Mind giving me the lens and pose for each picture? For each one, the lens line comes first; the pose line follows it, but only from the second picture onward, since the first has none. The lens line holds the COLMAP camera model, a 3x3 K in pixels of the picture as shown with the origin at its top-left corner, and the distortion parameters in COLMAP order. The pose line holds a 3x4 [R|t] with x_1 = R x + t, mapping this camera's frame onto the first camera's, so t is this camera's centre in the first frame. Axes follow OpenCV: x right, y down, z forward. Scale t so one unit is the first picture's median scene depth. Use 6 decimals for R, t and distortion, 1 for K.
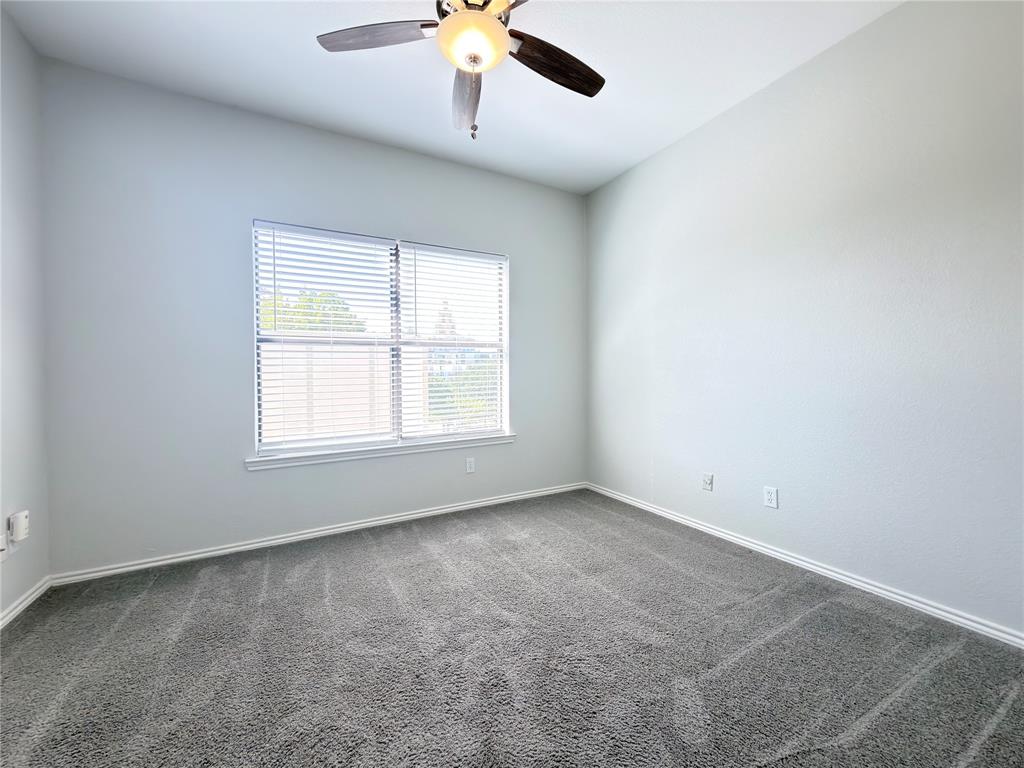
lens RADIAL K [[407.0, 0, 514.2], [0, 407.0, 382.9], [0, 0, 1]] dist [-0.000210, -0.000124]
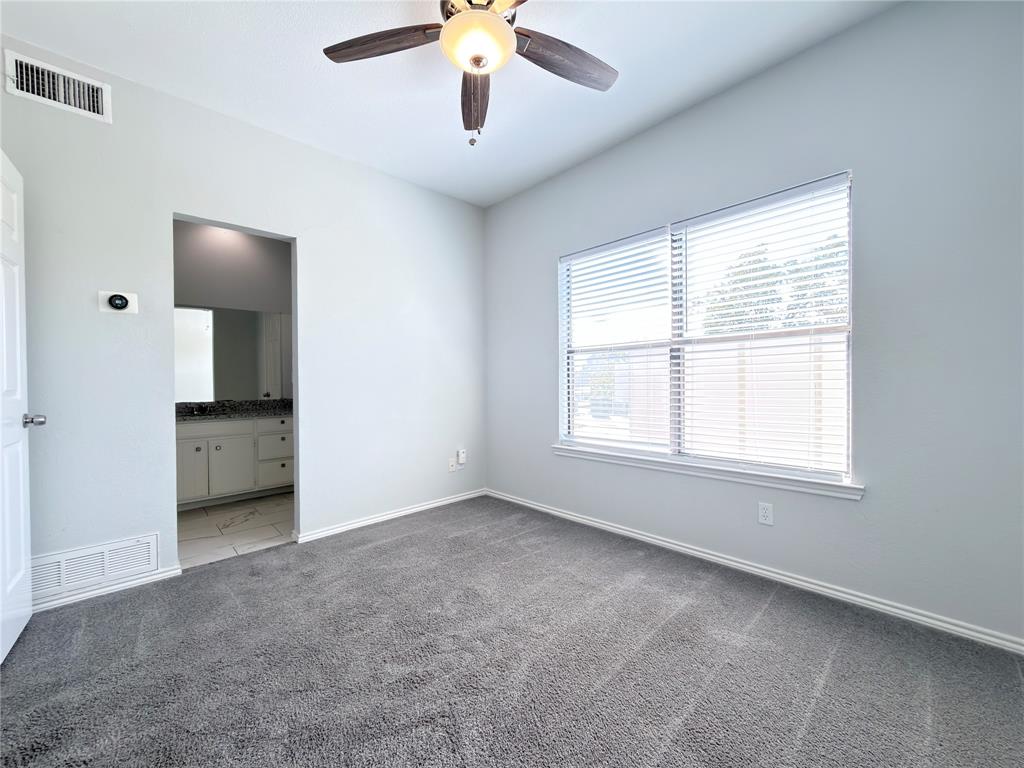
lens RADIAL K [[410.4, 0, 511.6], [0, 410.4, 387.4], [0, 0, 1]] dist [0.000591, -0.000006]
pose [[0.254488, 0.032964, -0.966514, 0.486680], [-0.003976, 0.999446, 0.033040, -0.033007], [0.967068, -0.004565, 0.254478, 0.457575]]
